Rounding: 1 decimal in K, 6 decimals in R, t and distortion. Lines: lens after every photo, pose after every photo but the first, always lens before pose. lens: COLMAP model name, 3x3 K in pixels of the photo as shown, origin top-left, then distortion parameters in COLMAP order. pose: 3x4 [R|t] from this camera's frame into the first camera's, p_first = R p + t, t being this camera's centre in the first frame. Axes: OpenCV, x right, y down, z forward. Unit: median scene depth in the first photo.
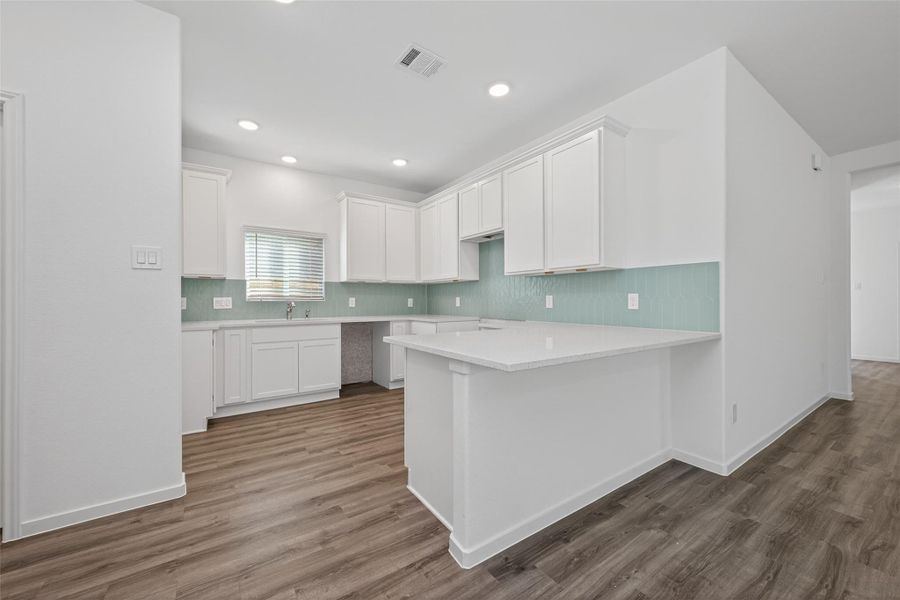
lens RADIAL K [[351.7, 0, 451.5], [0, 351.7, 301.1], [0, 0, 1]] dist [0.000917, -0.000298]
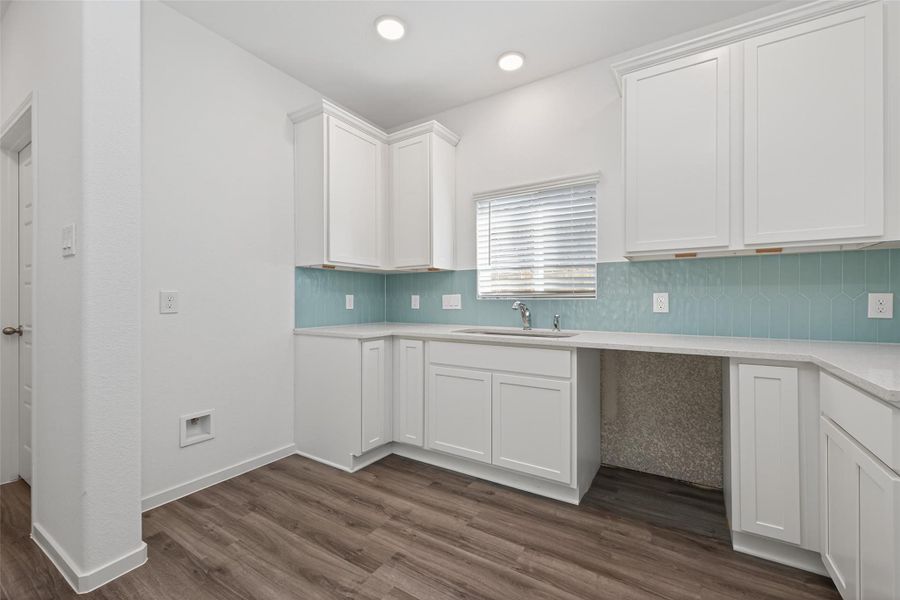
lens RADIAL K [[351.7, 0, 465.6], [0, 351.7, 301.9], [0, 0, 1]] dist [0.000917, -0.000298]
pose [[0.407285, 0.005390, -0.913285, 0.061659], [-0.005468, 0.999979, 0.003463, 0.002909], [0.913285, 0.003583, 0.407306, 0.760883]]
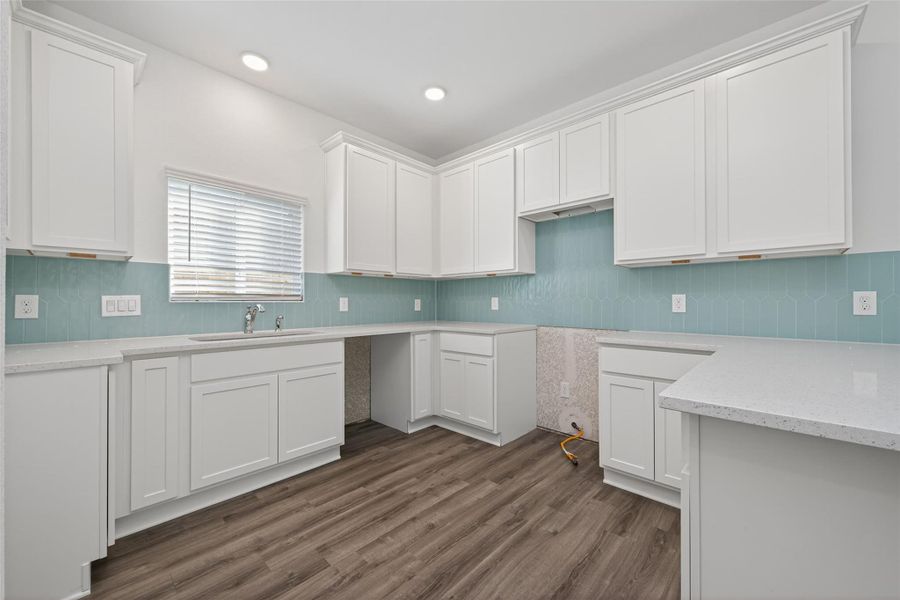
lens RADIAL K [[351.7, 0, 454.3], [0, 351.7, 301.7], [0, 0, 1]] dist [0.000917, -0.000298]
pose [[0.976878, 0.002531, 0.213782, -0.287052], [-0.000973, 0.999972, -0.007390, 0.003620], [-0.213794, 0.007011, 0.976854, 0.391192]]
